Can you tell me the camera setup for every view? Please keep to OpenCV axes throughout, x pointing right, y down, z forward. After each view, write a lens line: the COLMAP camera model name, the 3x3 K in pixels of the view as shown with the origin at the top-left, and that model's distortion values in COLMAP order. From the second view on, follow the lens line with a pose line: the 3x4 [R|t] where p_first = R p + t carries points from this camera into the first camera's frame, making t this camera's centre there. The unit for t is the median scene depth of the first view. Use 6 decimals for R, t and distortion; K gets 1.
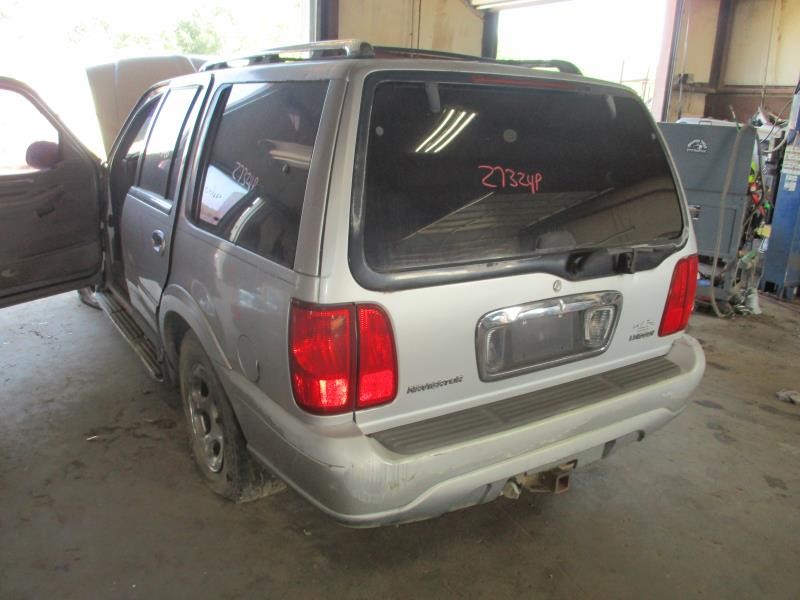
lens RADIAL K [[671.8, 0, 429.3], [0, 671.8, 300.7], [0, 0, 1]] dist [-0.005999, 0.002238]
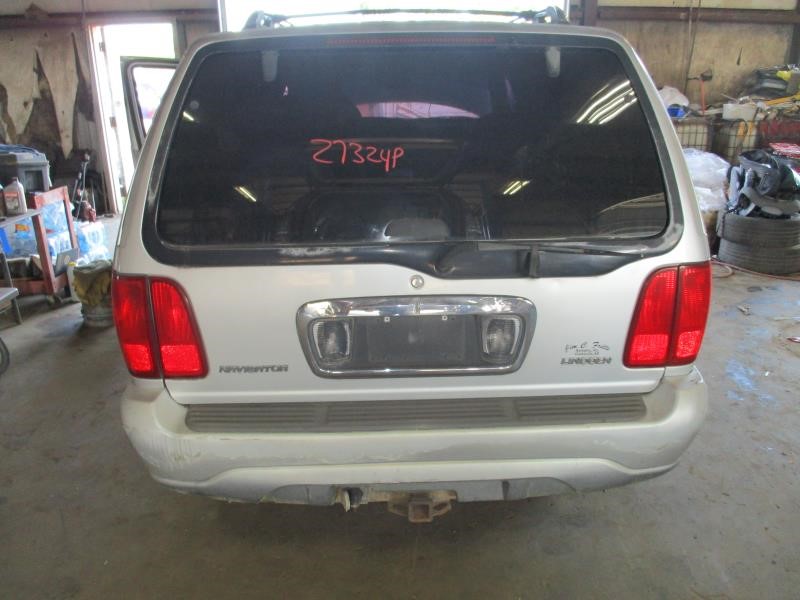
lens RADIAL K [[671.8, 0, 429.3], [0, 671.8, 300.7], [0, 0, 1]] dist [-0.005999, 0.002238]
pose [[0.836434, 0.124227, -0.533803, 0.673446], [-0.103763, 0.992252, 0.068328, -0.059611], [0.538155, -0.001762, 0.842844, 0.303642]]
